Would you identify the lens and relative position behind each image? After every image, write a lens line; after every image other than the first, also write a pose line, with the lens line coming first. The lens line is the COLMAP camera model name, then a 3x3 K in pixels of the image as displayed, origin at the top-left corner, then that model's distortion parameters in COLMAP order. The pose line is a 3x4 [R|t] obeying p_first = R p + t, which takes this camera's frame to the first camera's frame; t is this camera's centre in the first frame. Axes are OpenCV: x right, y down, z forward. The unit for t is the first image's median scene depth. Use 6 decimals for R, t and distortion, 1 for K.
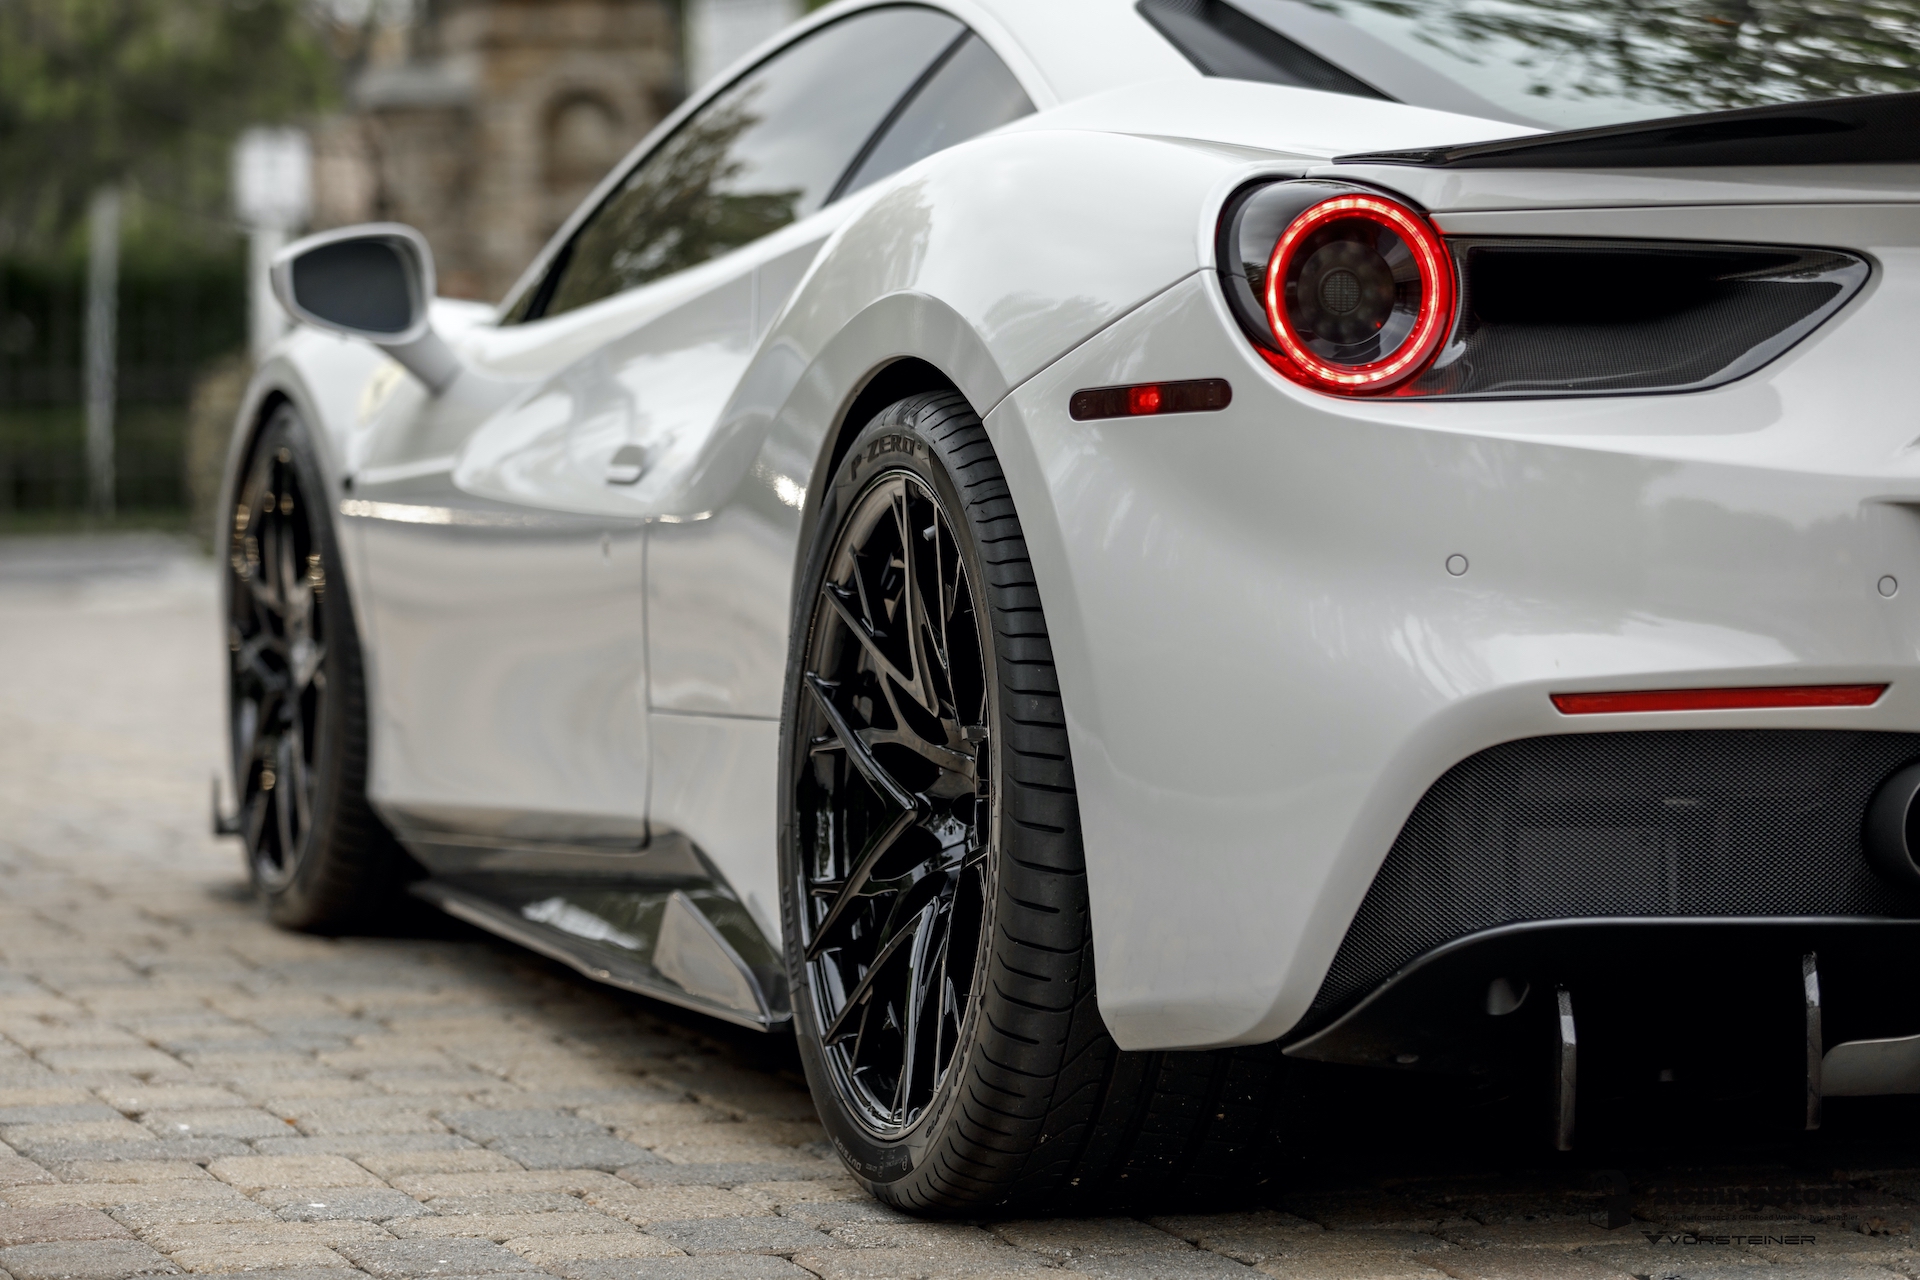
lens RADIAL K [[6064.2, 0, 960.0], [0, 6064.2, 640.0], [0, 0, 1]] dist [-0.214245, 0.913443]
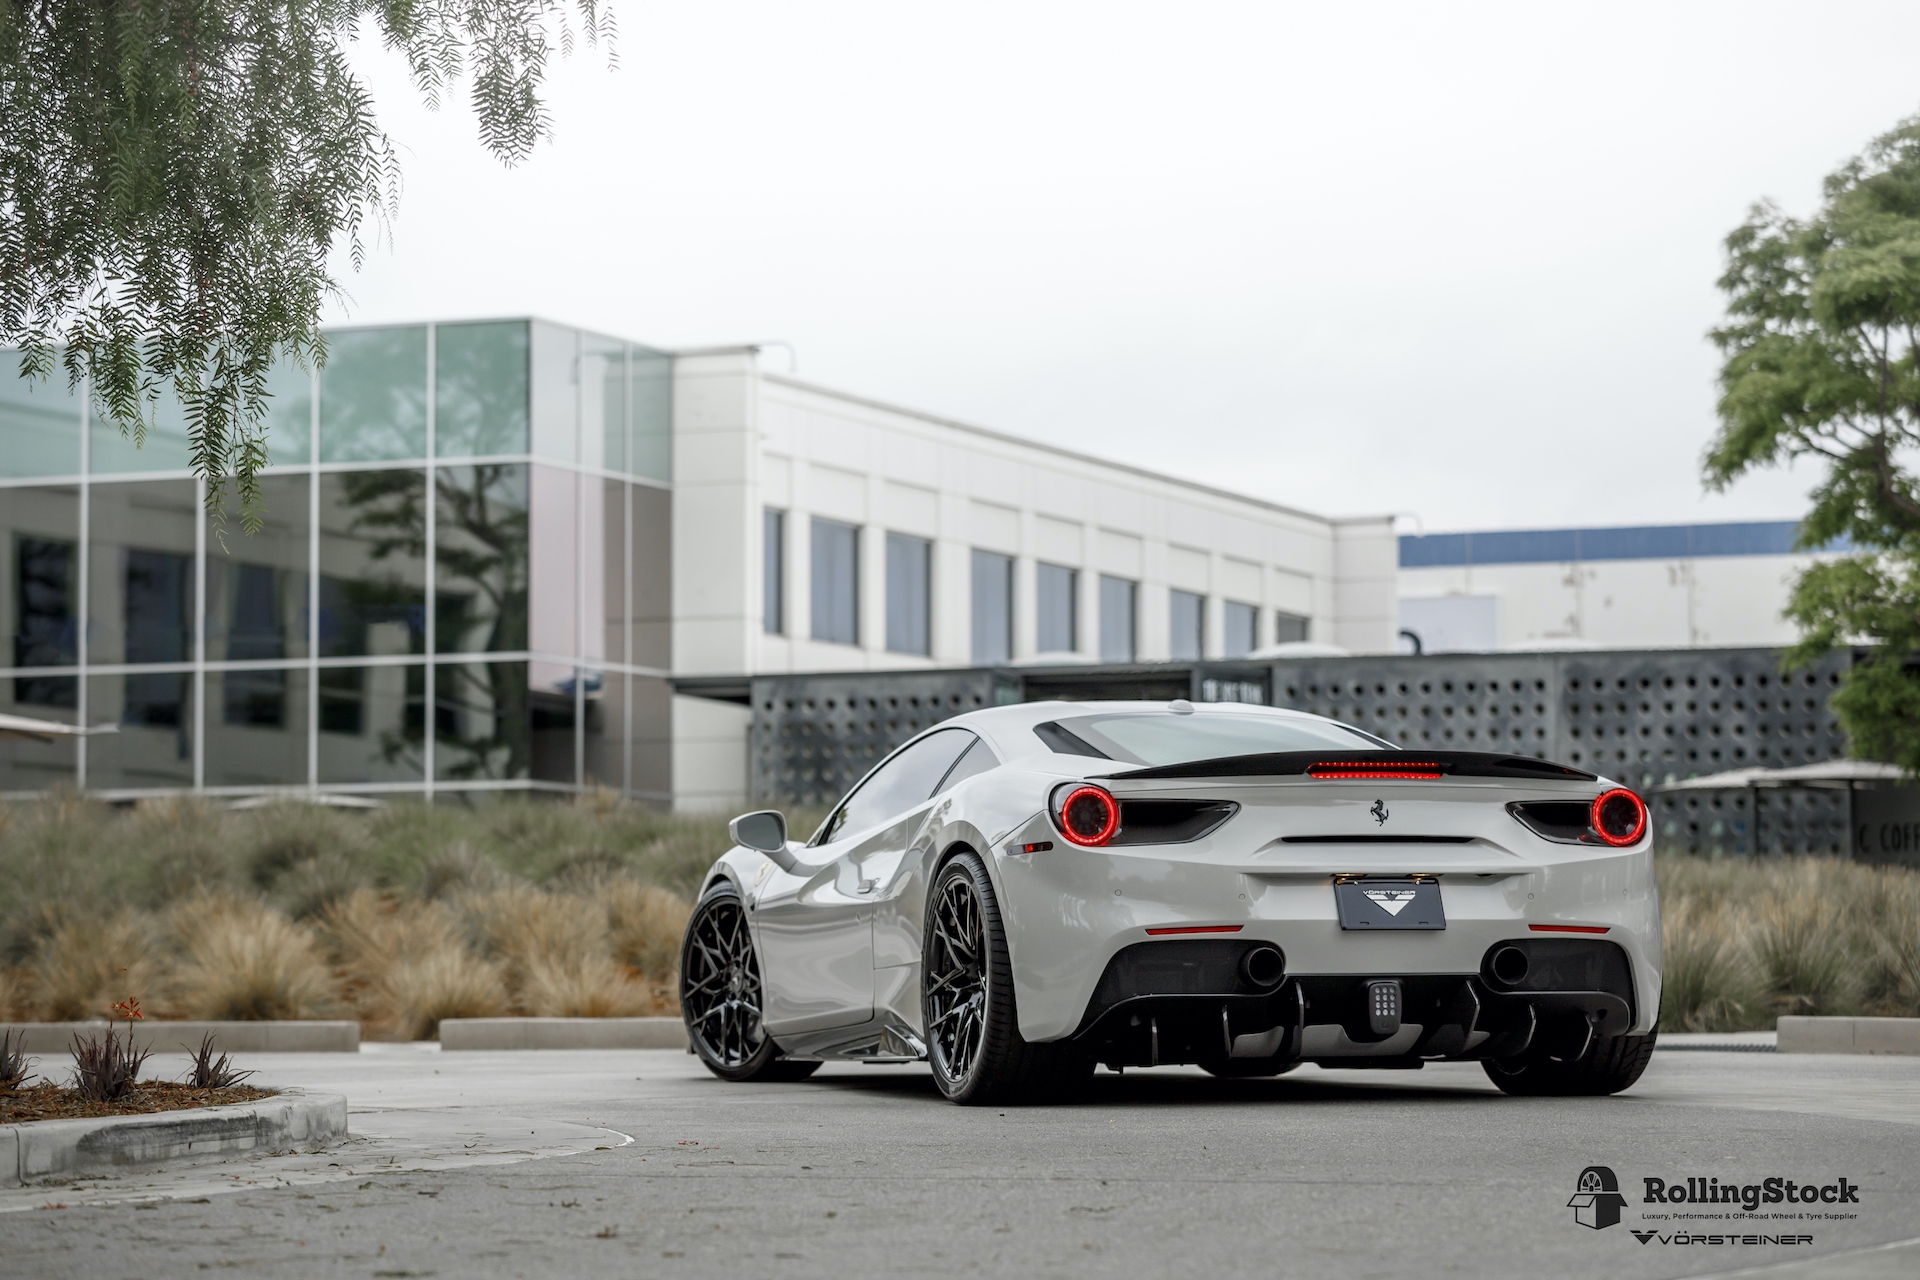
lens RADIAL K [[6685.5, 0, 960.0], [0, 6685.5, 640.0], [0, 0, 1]] dist [-0.279740, -0.255060]
pose [[0.999860, -0.014879, -0.007663, 0.022595], [0.013981, 0.994246, -0.106208, 0.242171], [0.009199, 0.106086, 0.994314, -2.746988]]
